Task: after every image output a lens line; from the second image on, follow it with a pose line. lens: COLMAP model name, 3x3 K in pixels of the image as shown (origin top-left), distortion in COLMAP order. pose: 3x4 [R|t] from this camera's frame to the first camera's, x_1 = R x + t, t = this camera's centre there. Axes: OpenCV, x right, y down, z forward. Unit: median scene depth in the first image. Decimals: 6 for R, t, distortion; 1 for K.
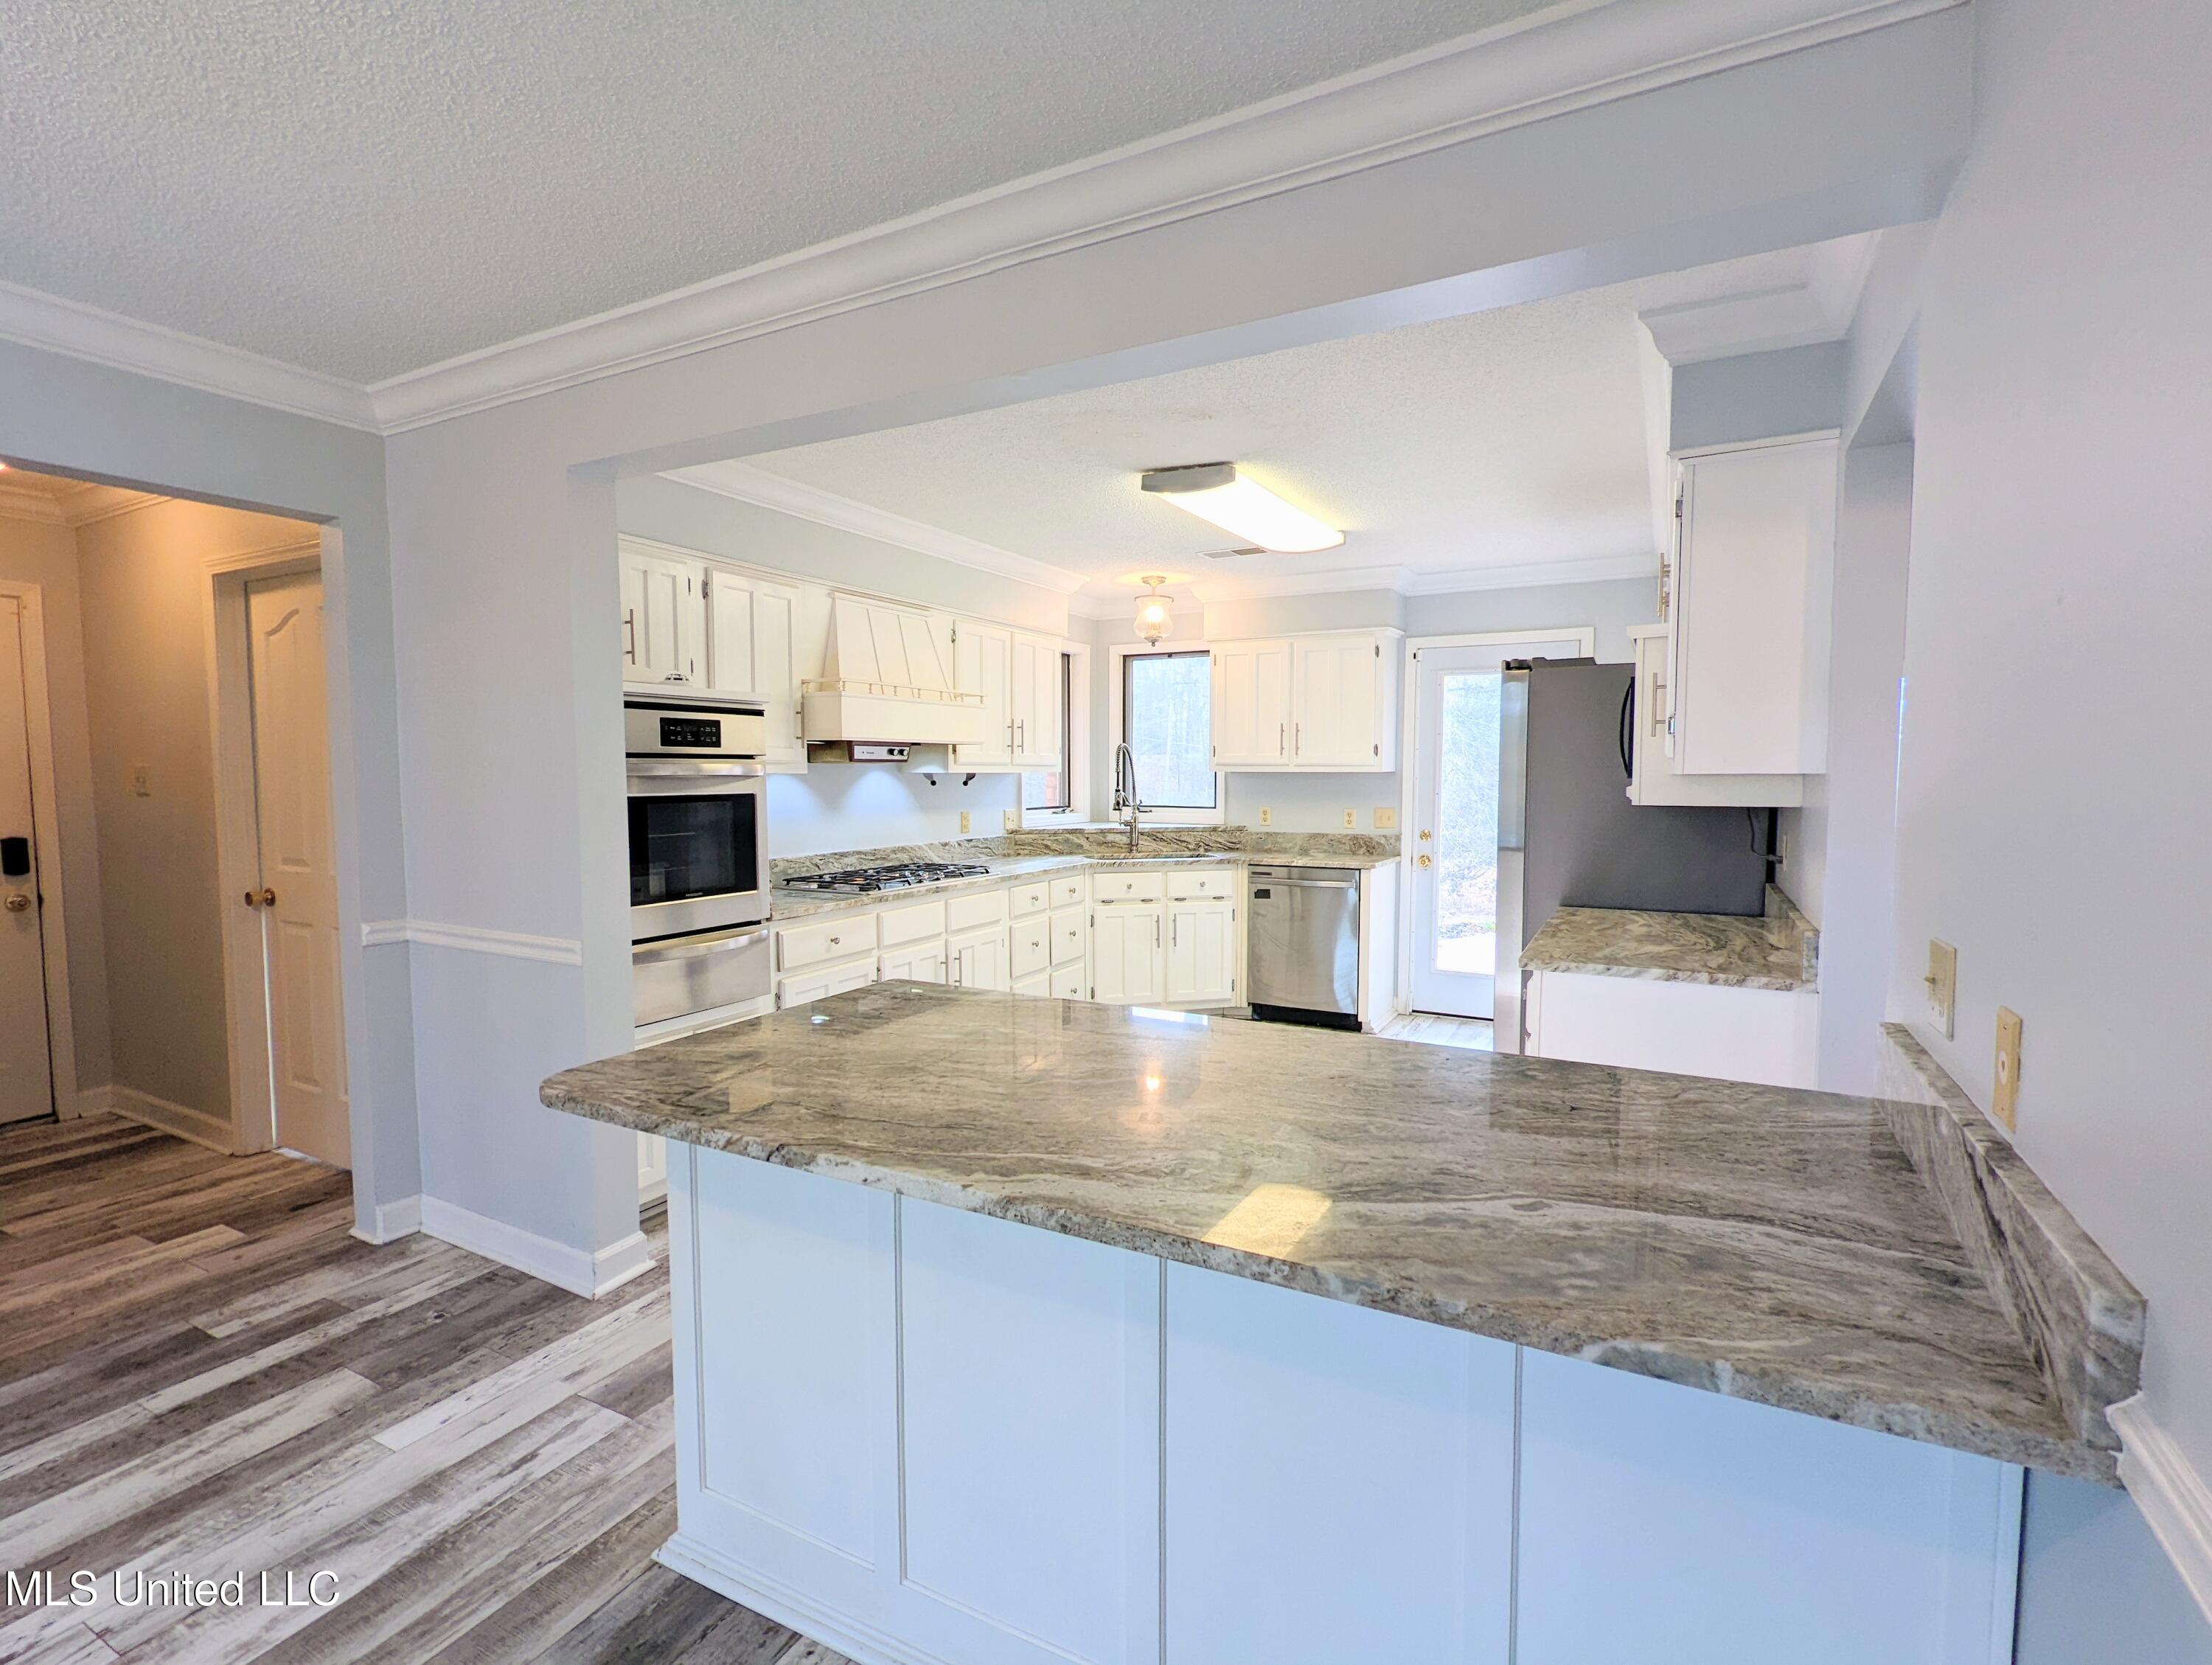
lens RADIAL K [[1047.2, 0, 1097.3], [0, 1047.2, 836.9], [0, 0, 1]] dist [0.002247, -0.000005]
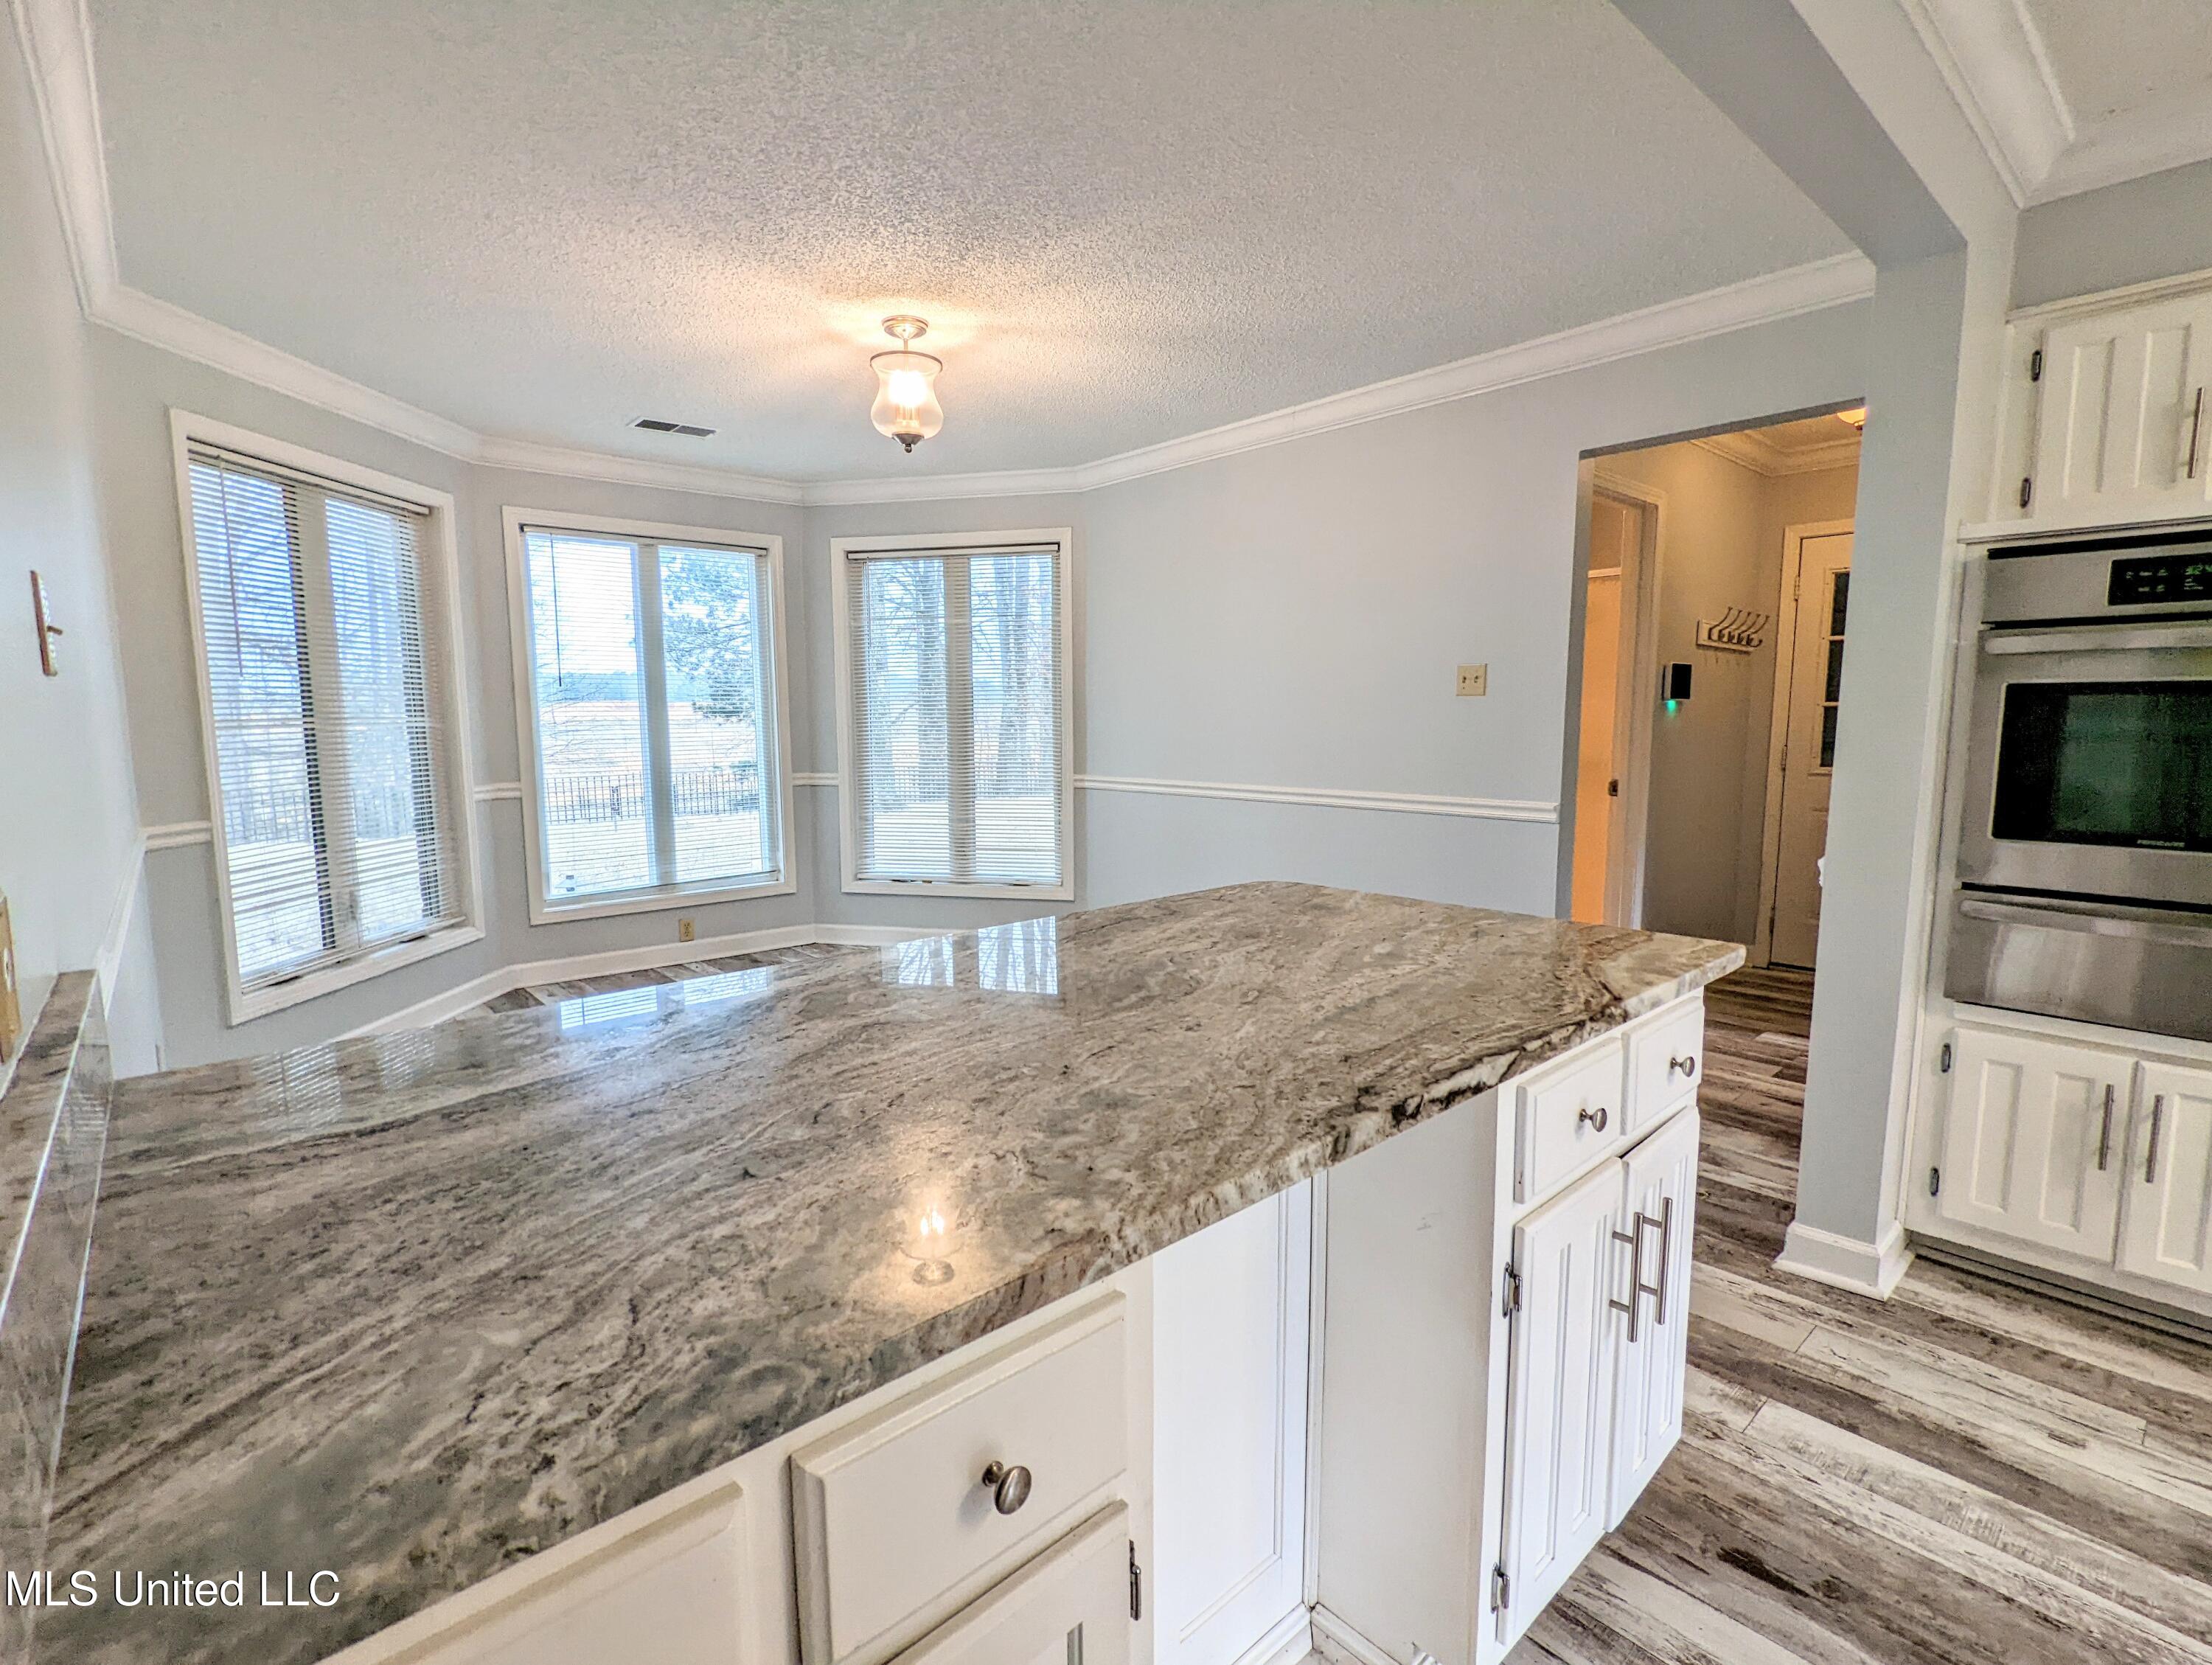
lens RADIAL K [[1047.2, 0, 1093.3], [0, 1047.2, 836.5], [0, 0, 1]] dist [0.002247, -0.000005]
pose [[-0.343672, 0.112733, -0.932299, 0.886190], [-0.054825, 0.988667, 0.139759, -0.002899], [0.937488, 0.099144, -0.333597, 1.338306]]
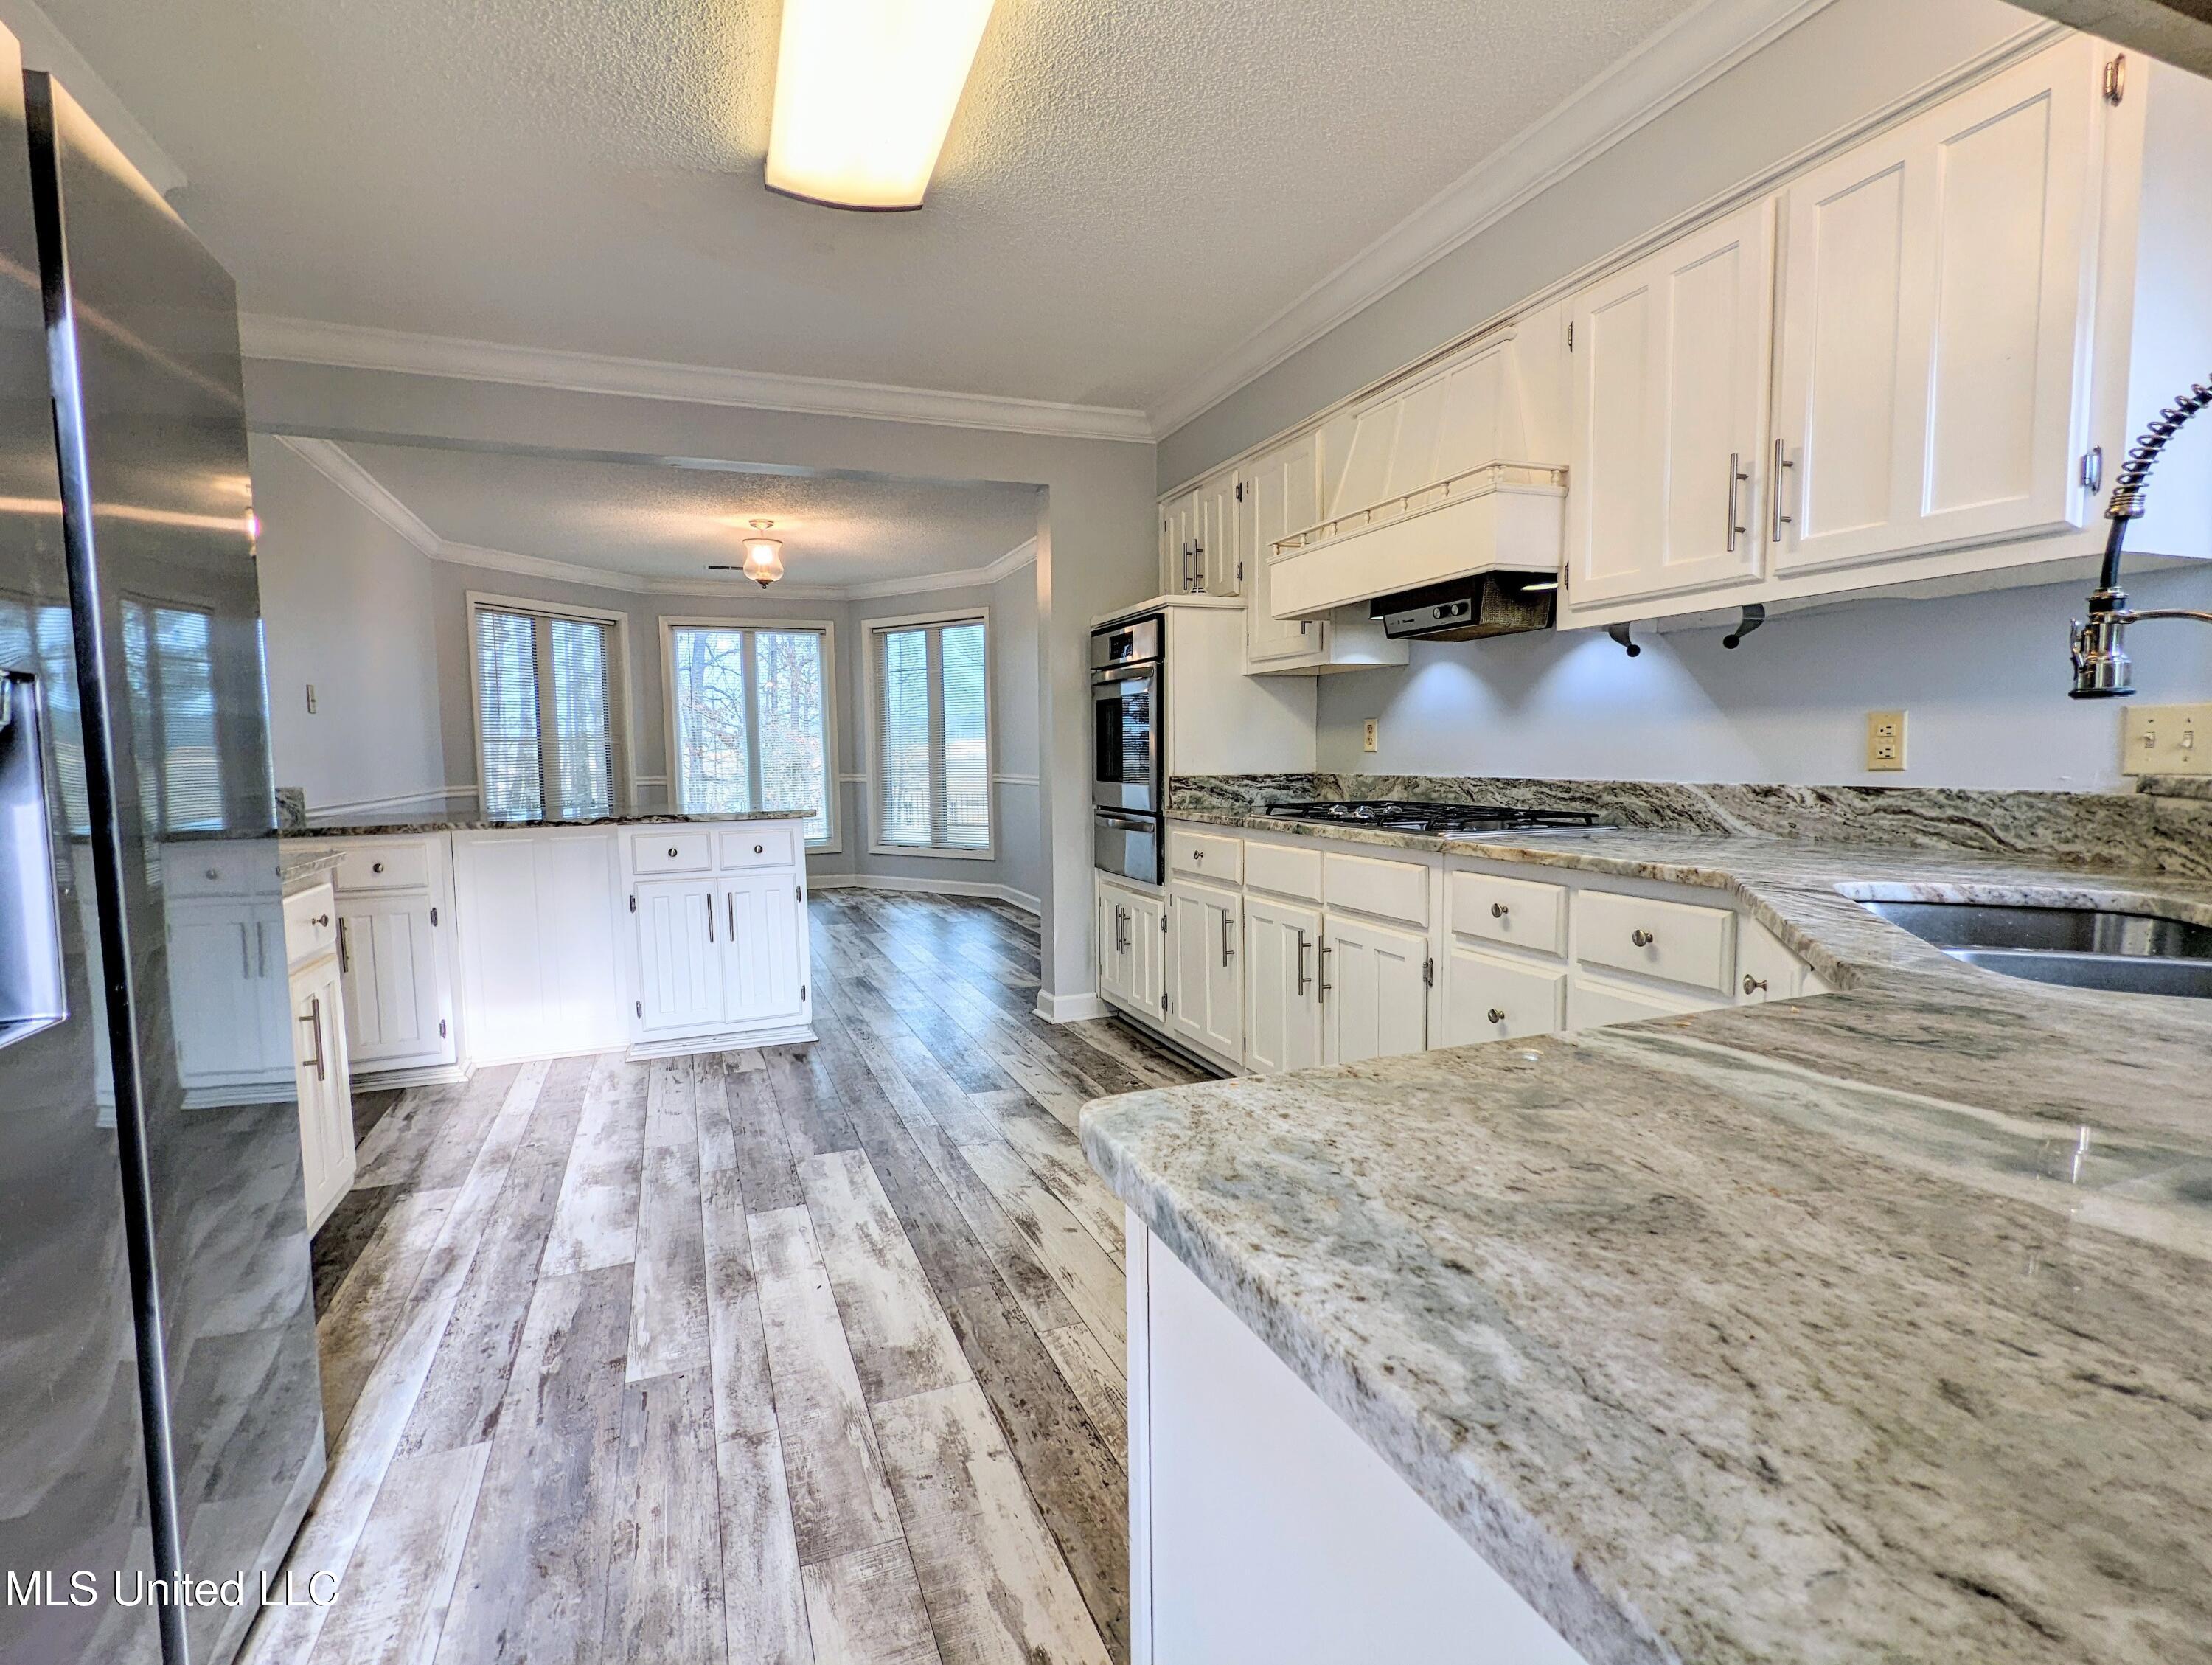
lens RADIAL K [[1047.2, 0, 1106.1], [0, 1047.2, 830.5], [0, 0, 1]] dist [0.002247, -0.000005]
pose [[-0.636048, 0.069511, -0.768513, 1.235115], [-0.034483, 0.992379, 0.118299, -0.063312], [0.770879, 0.101745, -0.628803, 3.812316]]
